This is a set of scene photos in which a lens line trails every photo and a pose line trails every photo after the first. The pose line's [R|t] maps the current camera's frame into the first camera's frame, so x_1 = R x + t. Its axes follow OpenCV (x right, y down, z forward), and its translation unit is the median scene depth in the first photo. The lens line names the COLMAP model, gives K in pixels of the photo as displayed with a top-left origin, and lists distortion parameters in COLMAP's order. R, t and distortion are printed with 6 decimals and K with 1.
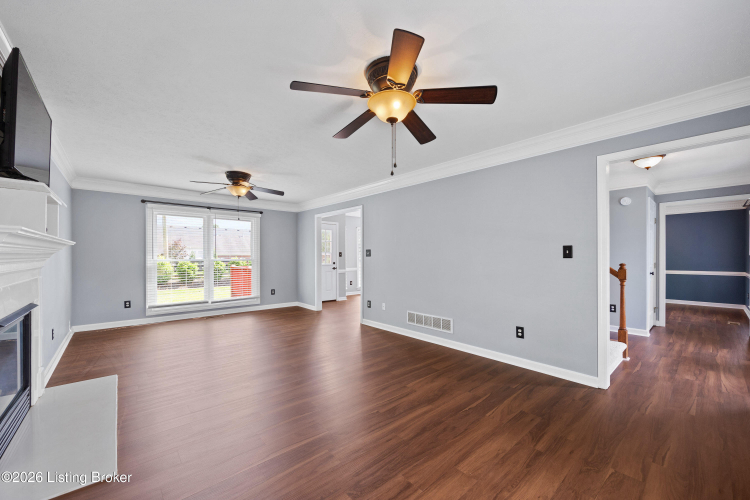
lens RADIAL K [[296.6, 0, 377.5], [0, 296.6, 259.2], [0, 0, 1]] dist [0.000337, 0.000186]
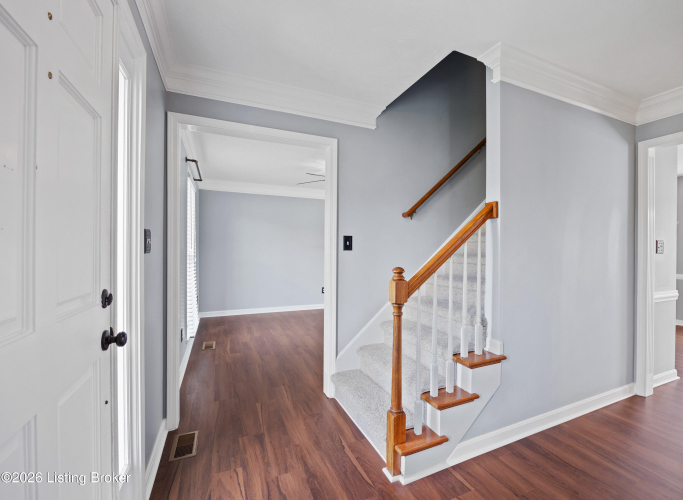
lens RADIAL K [[283.9, 0, 341.5], [0, 283.9, 250.0], [0, 0, 1]] dist [-0.000325, -0.000025]
pose [[-0.320746, -0.001372, -0.947164, 1.641613], [-0.008205, 0.999965, 0.001330, -0.004577], [0.947130, 0.008198, -0.320746, 1.371385]]
